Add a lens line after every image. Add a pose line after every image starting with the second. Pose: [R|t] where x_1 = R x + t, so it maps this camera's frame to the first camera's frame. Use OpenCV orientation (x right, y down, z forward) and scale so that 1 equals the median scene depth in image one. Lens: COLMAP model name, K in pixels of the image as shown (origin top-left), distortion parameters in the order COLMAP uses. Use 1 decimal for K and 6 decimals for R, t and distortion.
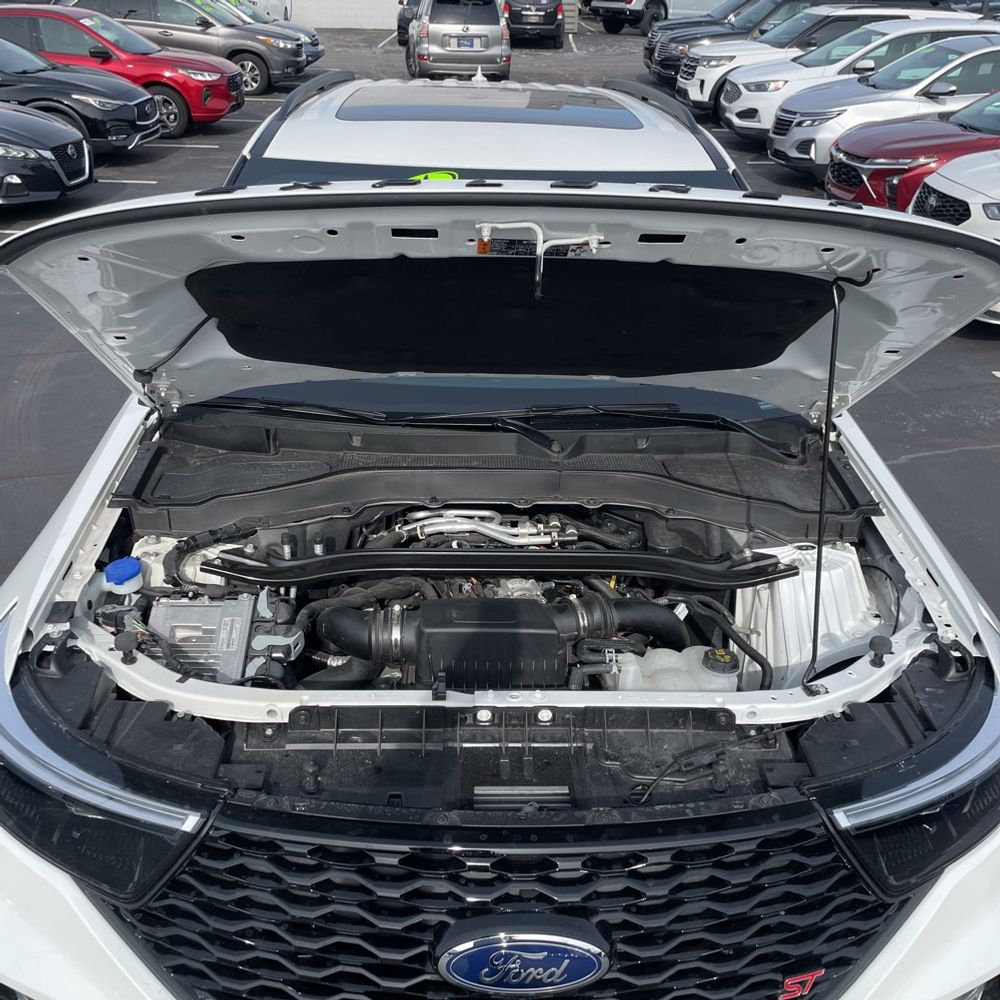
lens RADIAL K [[1009.2, 0, 507.0], [0, 1009.2, 500.4], [0, 0, 1]] dist [0.044759, 0.000000]
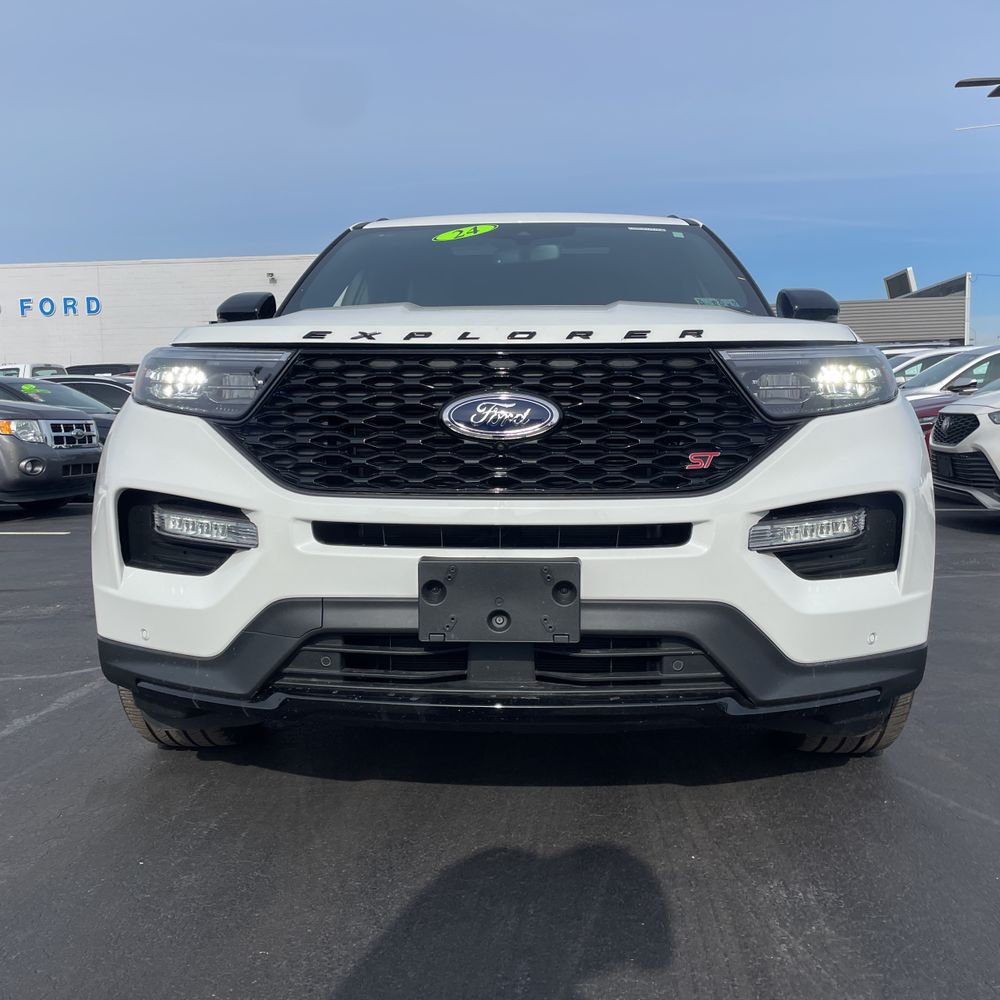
lens RADIAL K [[1009.2, 0, 507.3], [0, 1009.2, 500.4], [0, 0, 1]] dist [0.044759, 0.000000]
pose [[0.996087, -0.027068, -0.084135, 0.015705], [-0.005268, 0.932074, -0.362231, 0.119088], [0.088224, 0.361256, 0.928283, -0.033133]]
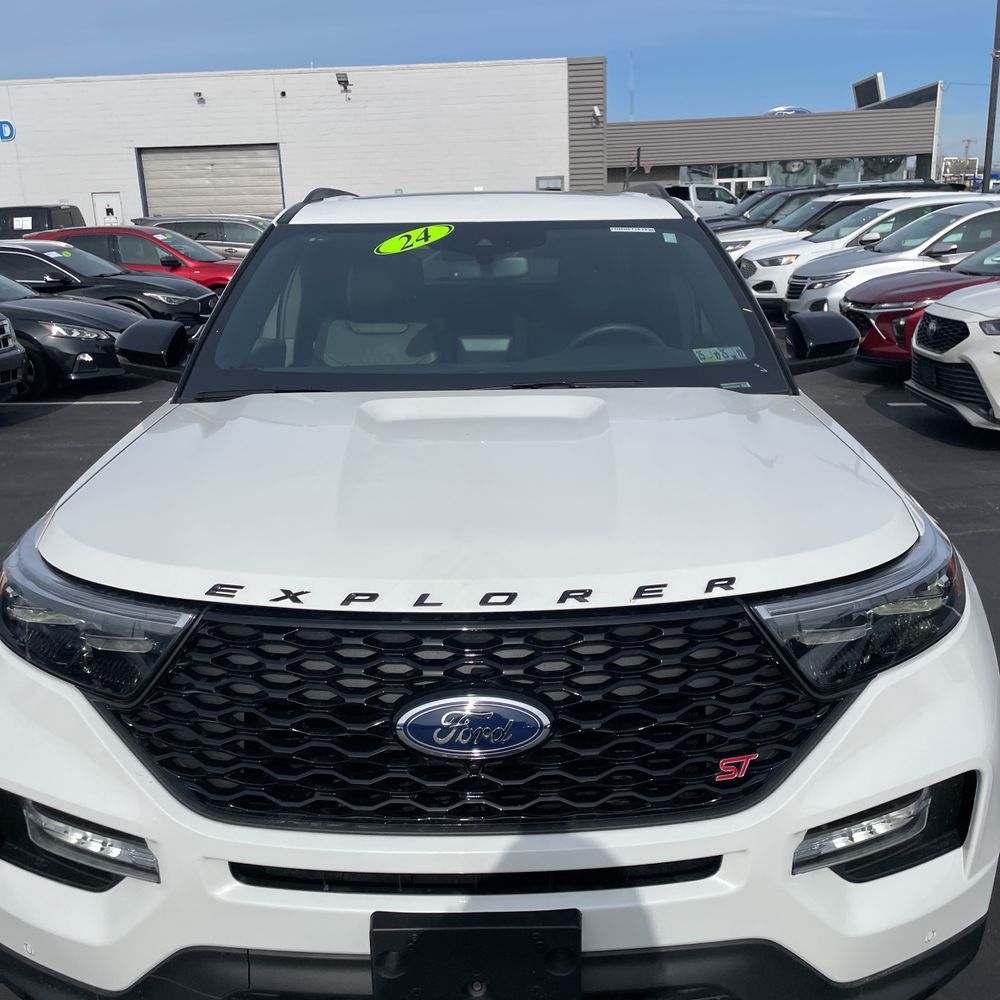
lens RADIAL K [[1009.2, 0, 503.4], [0, 1009.2, 498.5], [0, 0, 1]] dist [0.044759, 0.000000]
pose [[0.998176, -0.033740, -0.050059, 0.012158], [0.023380, 0.980581, -0.194714, 0.046235], [0.055657, 0.193189, 0.979582, -0.013436]]
